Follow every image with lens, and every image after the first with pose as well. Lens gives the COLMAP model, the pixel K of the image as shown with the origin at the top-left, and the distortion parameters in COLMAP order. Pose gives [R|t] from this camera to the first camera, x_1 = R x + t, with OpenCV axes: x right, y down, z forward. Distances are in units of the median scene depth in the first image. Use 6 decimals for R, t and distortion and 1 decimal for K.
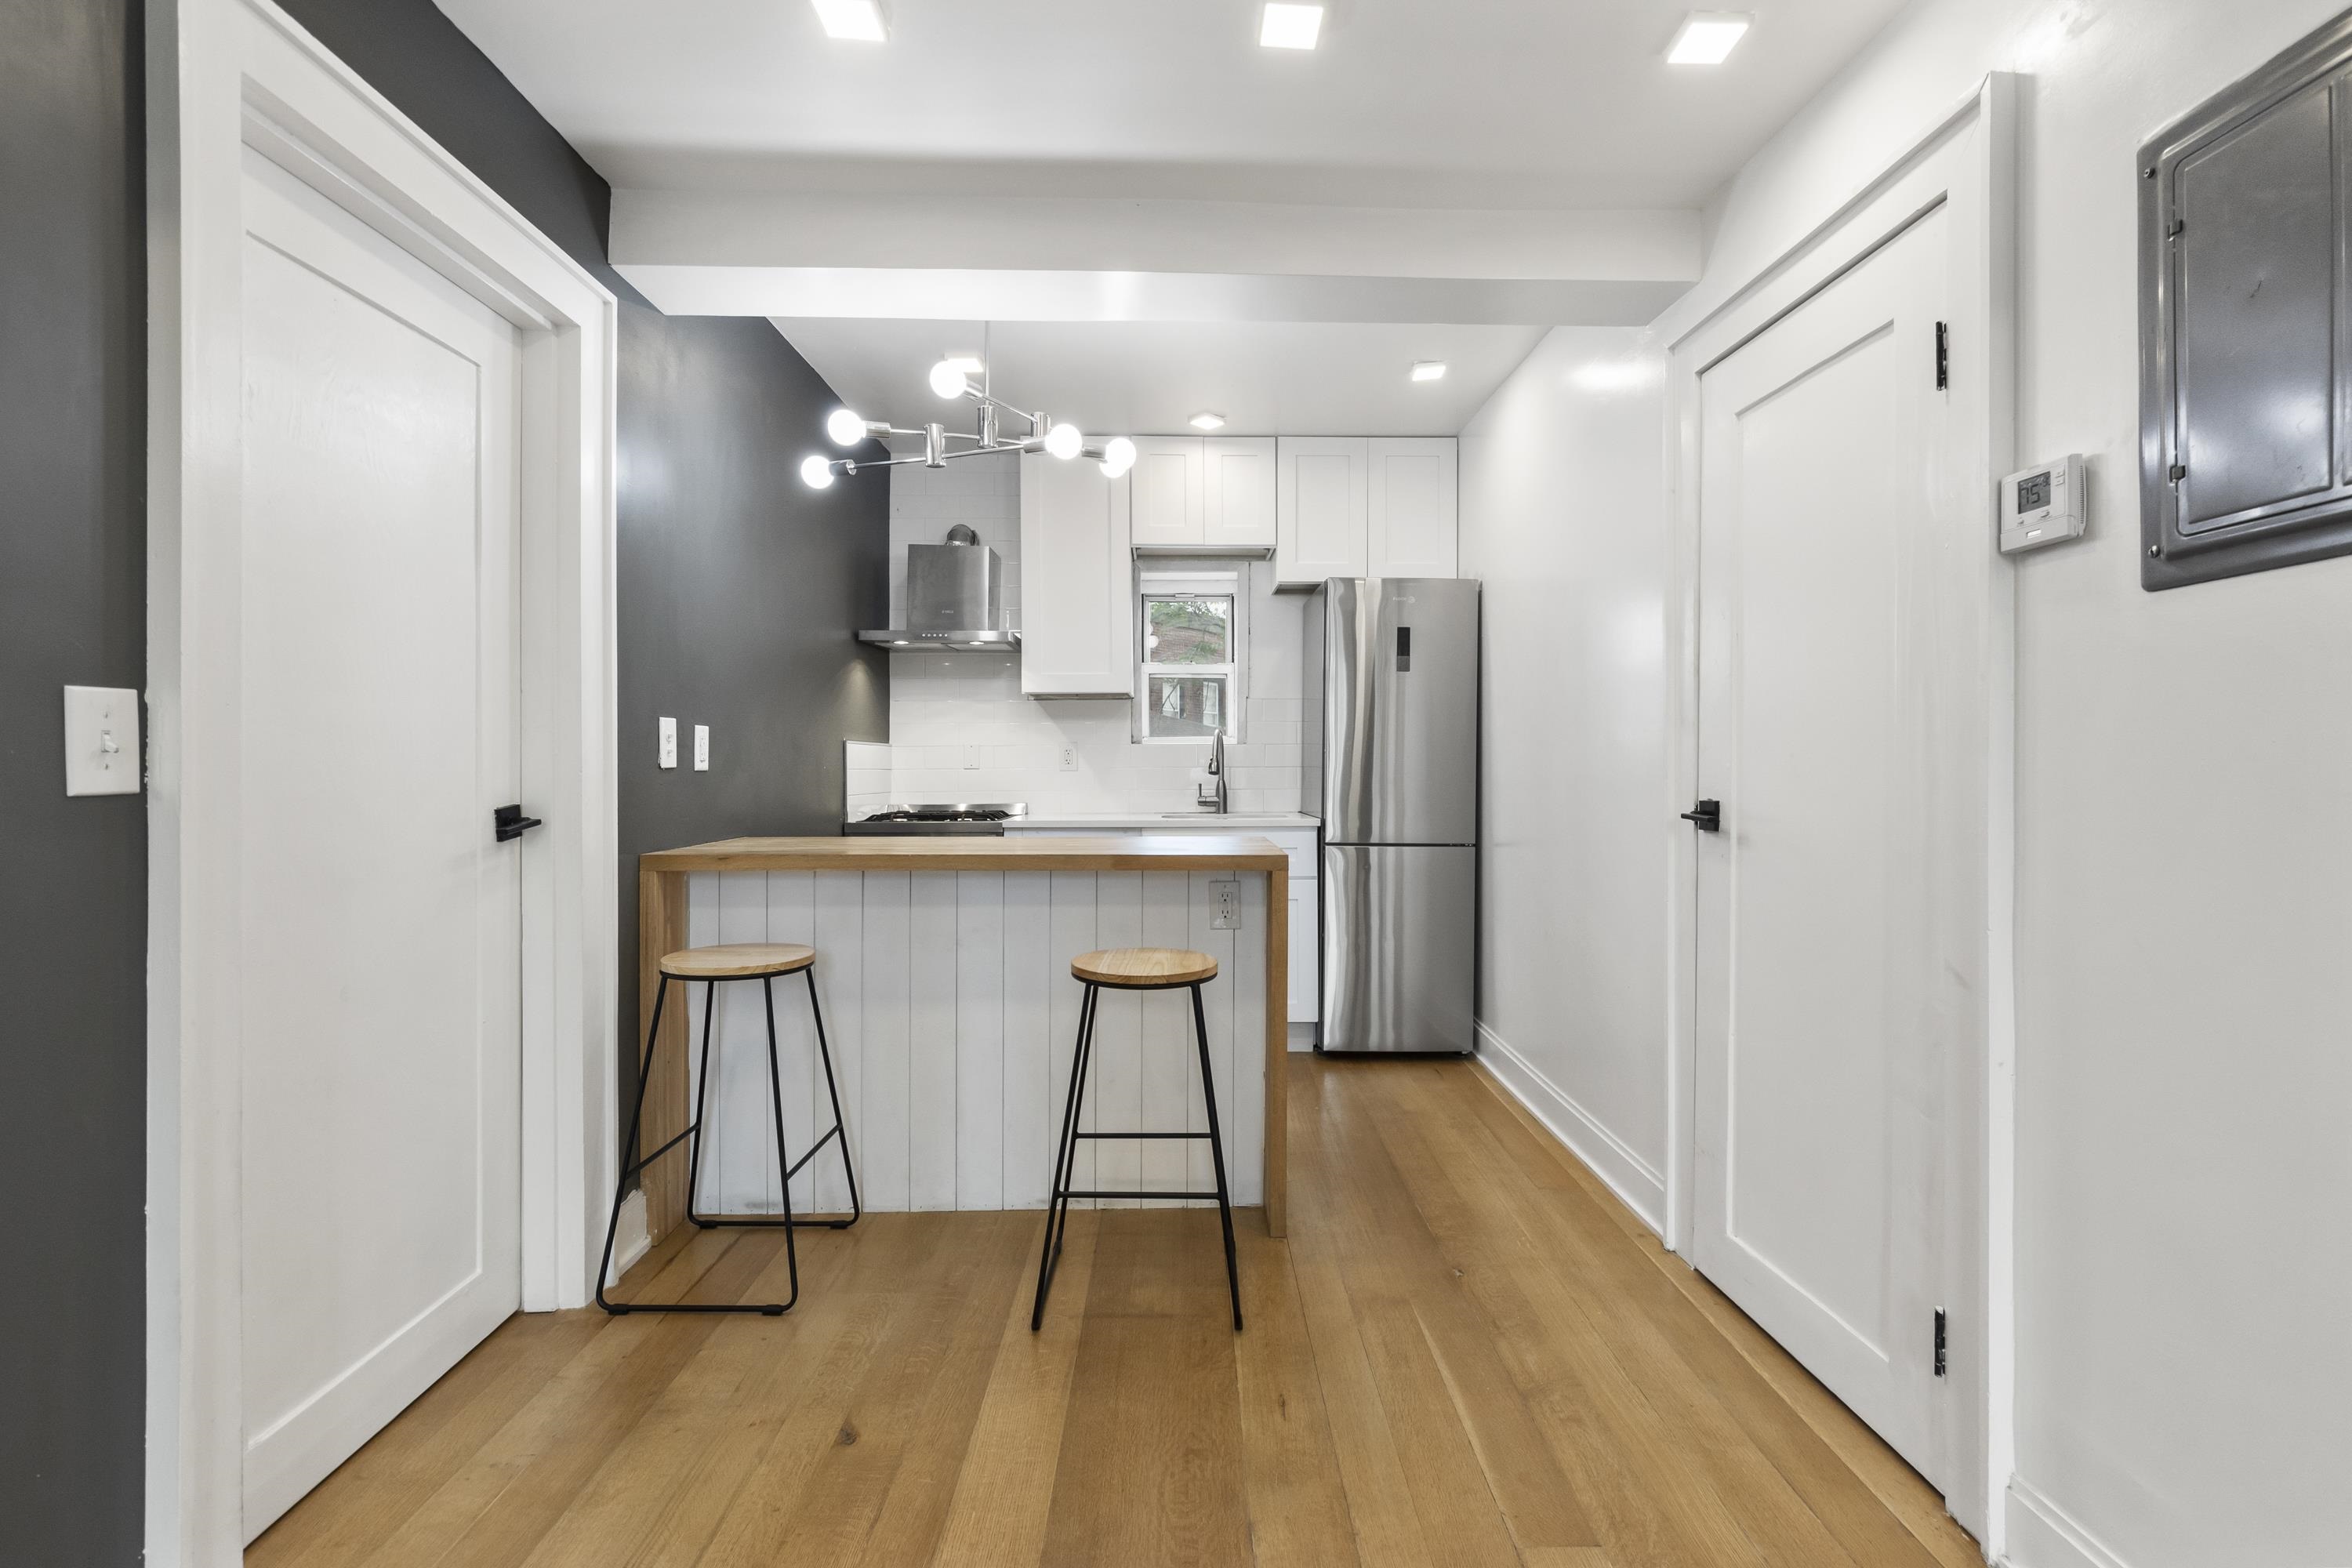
lens RADIAL K [[1047.6, 0, 1207.0], [0, 1047.6, 770.4], [0, 0, 1]] dist [0.000453, -0.000736]
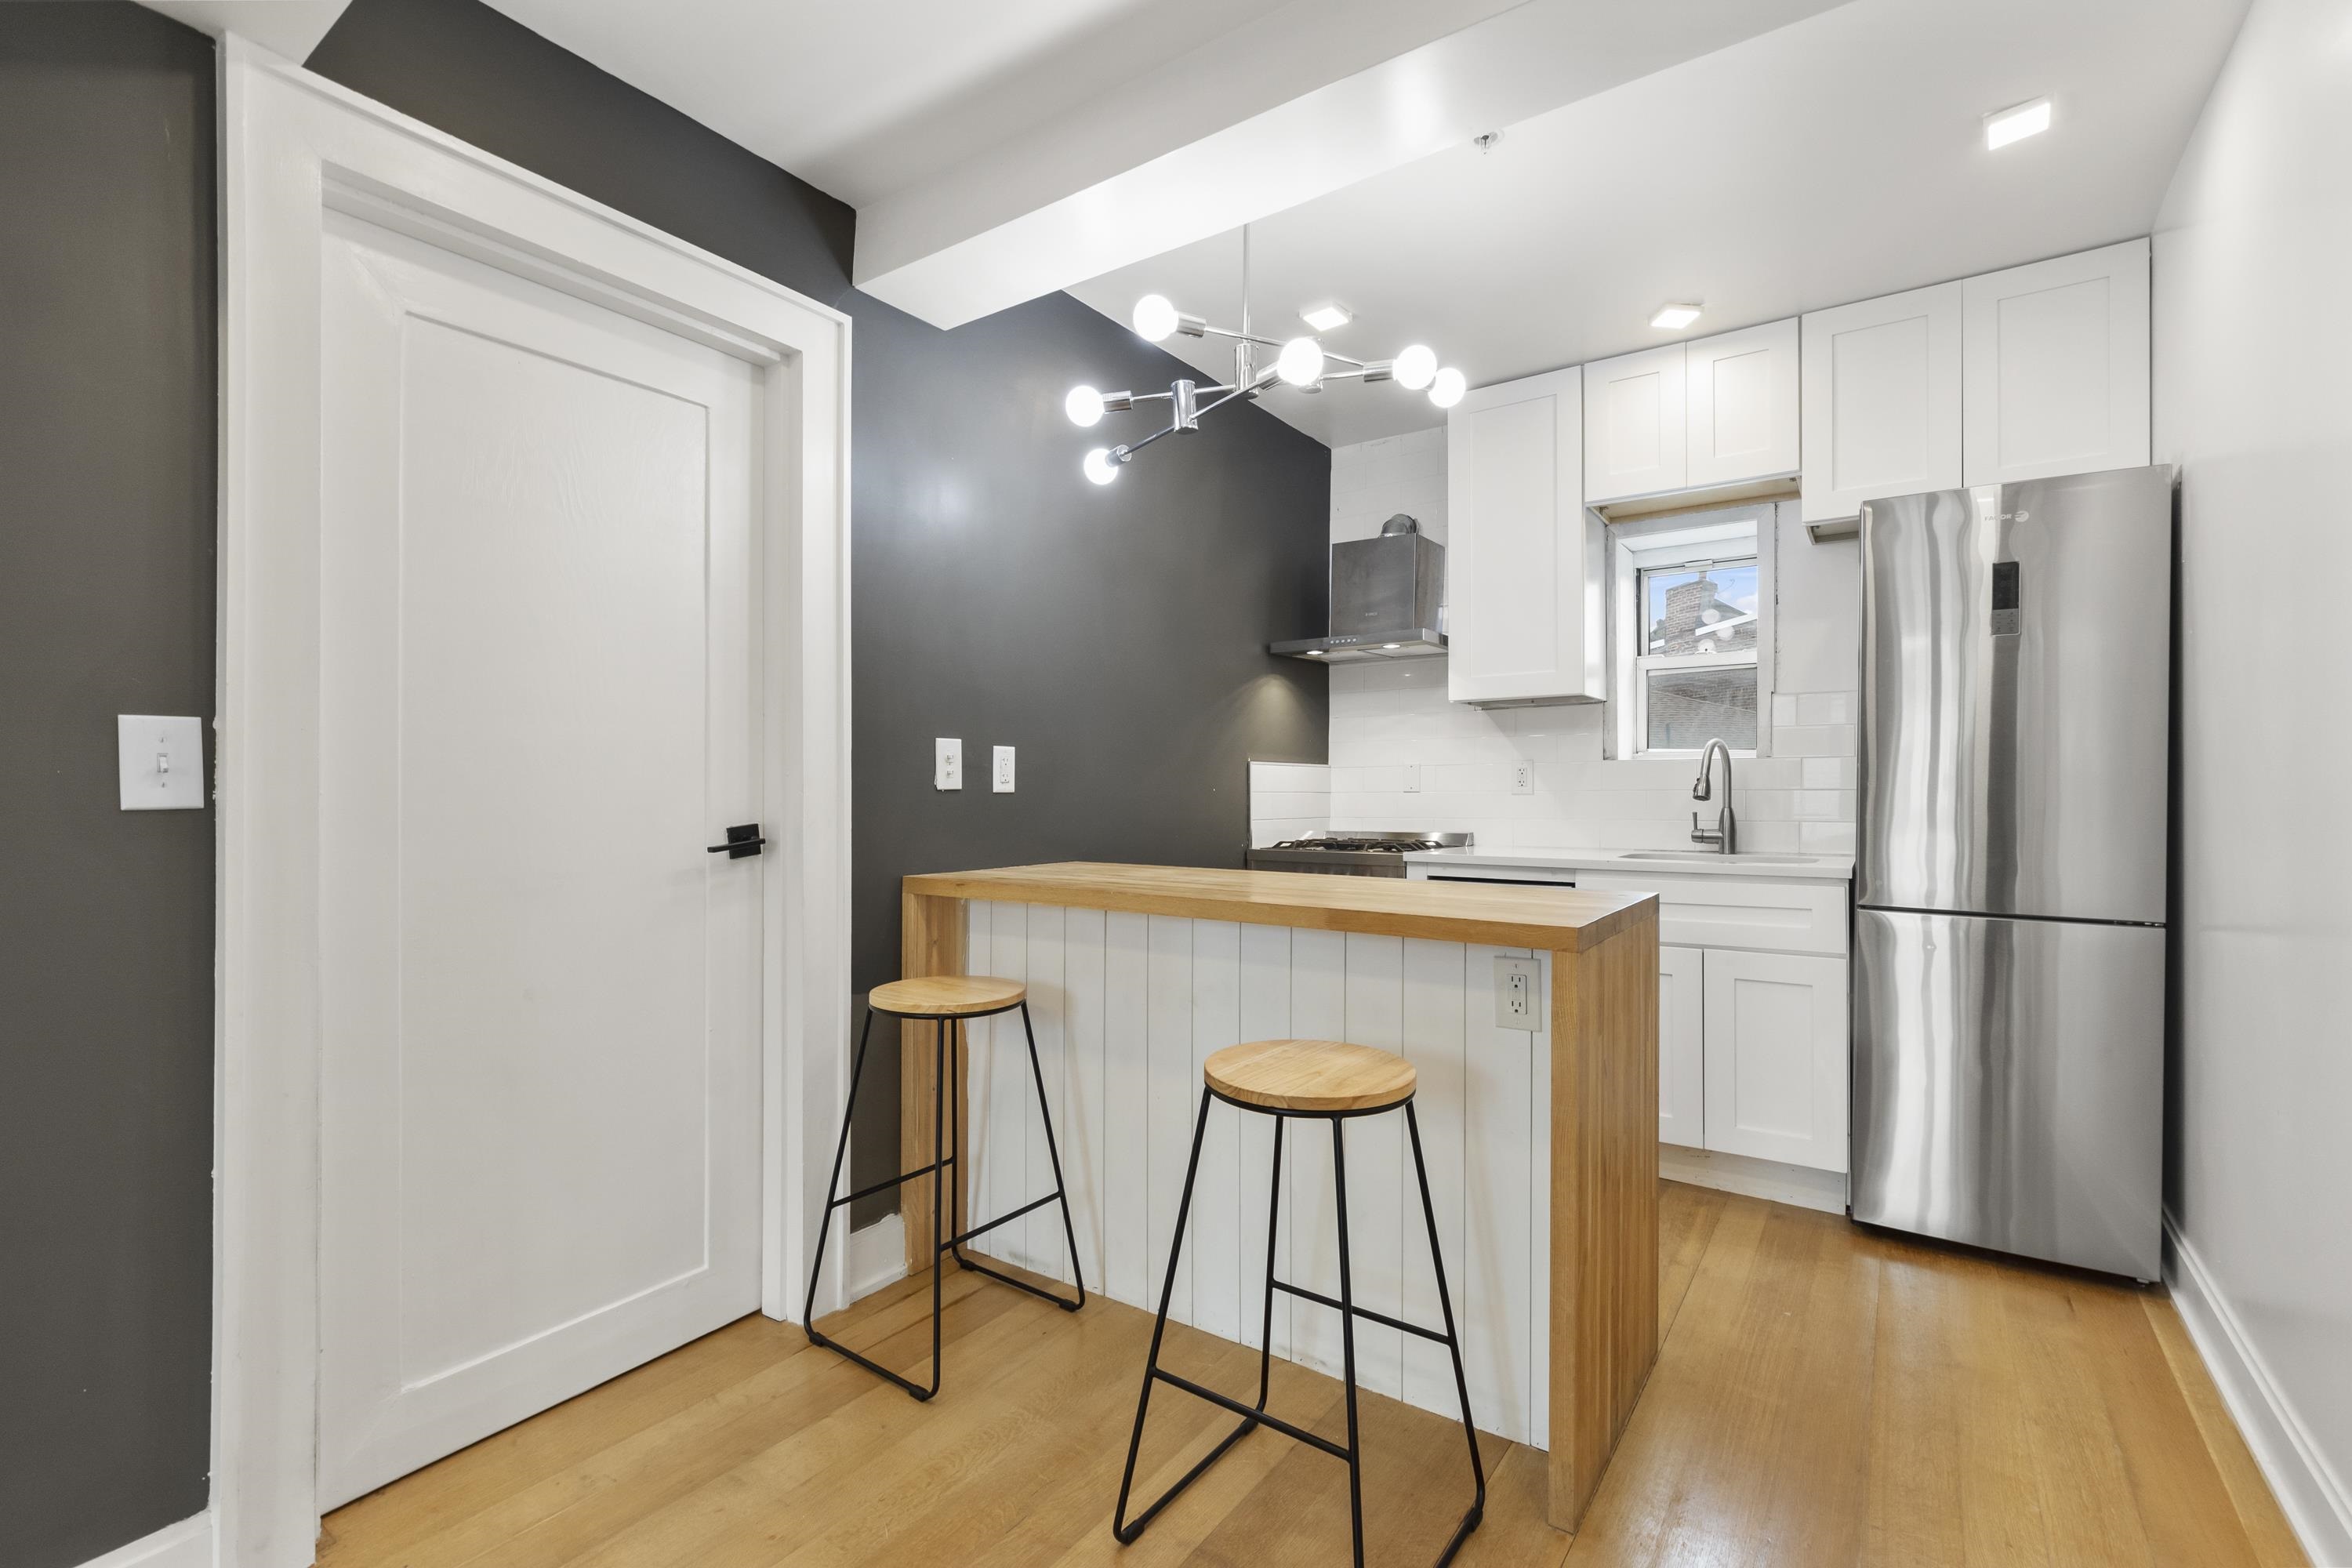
lens RADIAL K [[1047.6, 0, 1195.1], [0, 1047.6, 789.3], [0, 0, 1]] dist [0.000453, -0.000736]
pose [[0.808910, -0.000373, -0.587932, 0.234210], [-0.003055, 0.999984, -0.004837, 0.001469], [0.587925, 0.005709, 0.808896, 0.316195]]
